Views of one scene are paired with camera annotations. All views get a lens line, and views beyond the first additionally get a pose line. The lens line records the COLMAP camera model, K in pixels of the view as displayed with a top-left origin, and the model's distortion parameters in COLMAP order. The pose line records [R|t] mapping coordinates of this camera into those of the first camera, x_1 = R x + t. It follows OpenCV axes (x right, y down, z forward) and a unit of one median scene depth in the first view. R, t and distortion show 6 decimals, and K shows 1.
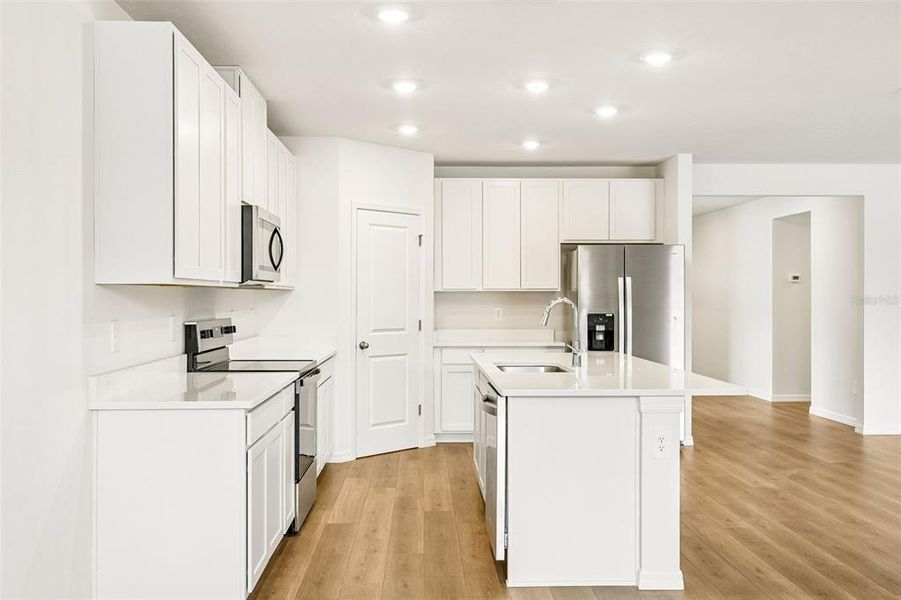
lens RADIAL K [[818.2, 0, 450.5], [0, 818.2, 300.0], [0, 0, 1]] dist [0.021541, 0.007683]
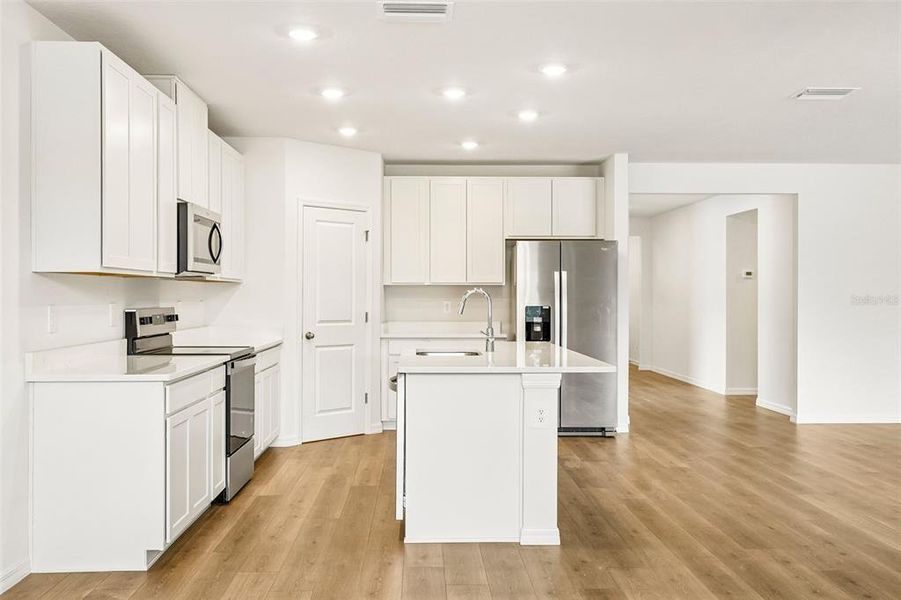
lens RADIAL K [[849.4, 0, 450.9], [0, 849.4, 300.5], [0, 0, 1]] dist [0.022253, 0.006021]
pose [[0.999994, 0.001508, 0.003273, 0.069478], [-0.001511, 0.999998, 0.000868, 0.008762], [-0.003272, -0.000873, 0.999994, -0.089392]]
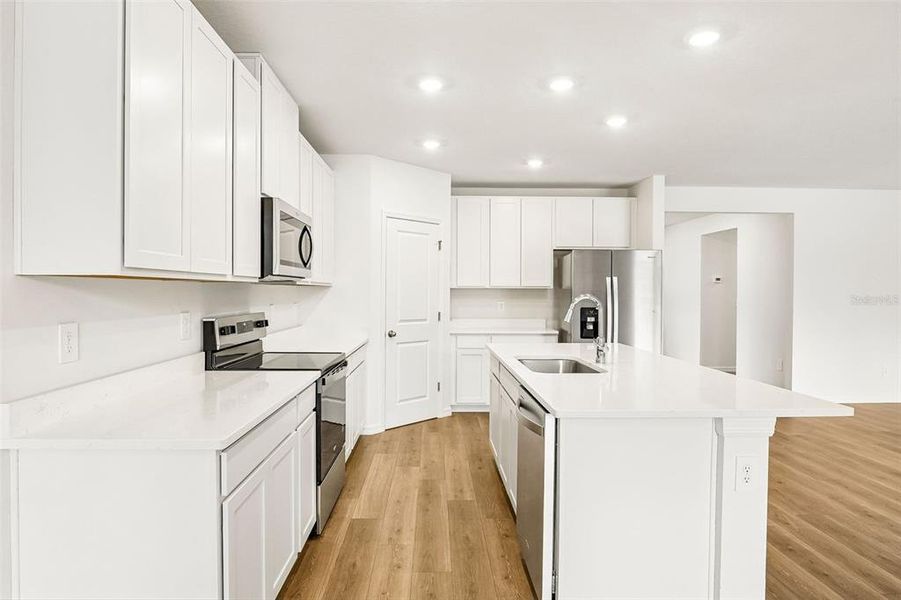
lens RADIAL K [[506.6, 0, 447.8], [0, 506.6, 298.7], [0, 0, 1]] dist [-0.013815, 0.000243]
pose [[0.999972, 0.004434, -0.005958, -0.021247], [-0.004379, 0.999948, 0.009200, -0.001943], [0.005999, -0.009174, 0.999940, 0.266656]]
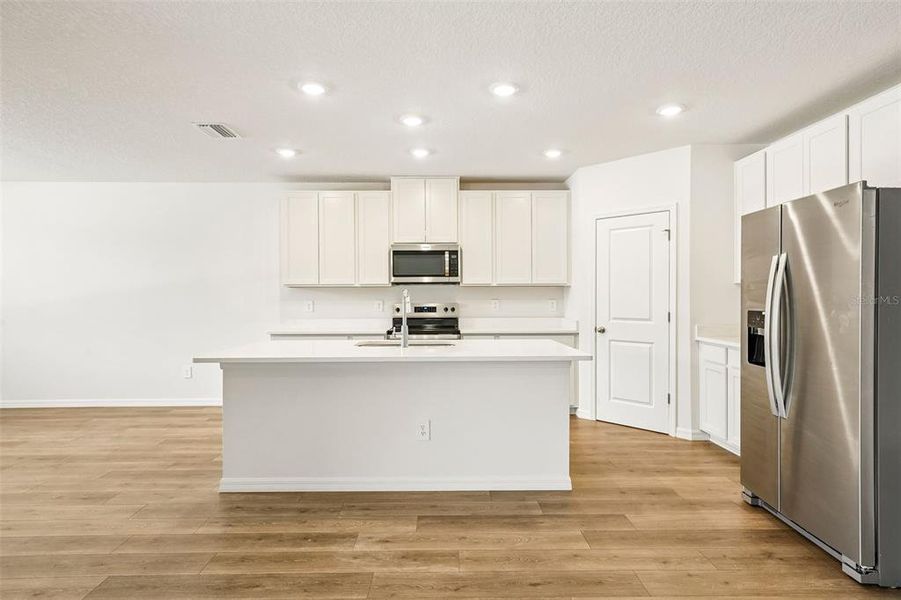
lens RADIAL K [[481.4, 0, 448.4], [0, 481.4, 300.0], [0, 0, 1]] dist [0.014651, 0.000213]
pose [[-0.017789, 0.010195, -0.999790, 0.600887], [-0.001120, 0.999947, 0.010216, 0.003365], [0.999841, 0.001302, -0.017776, 0.758988]]
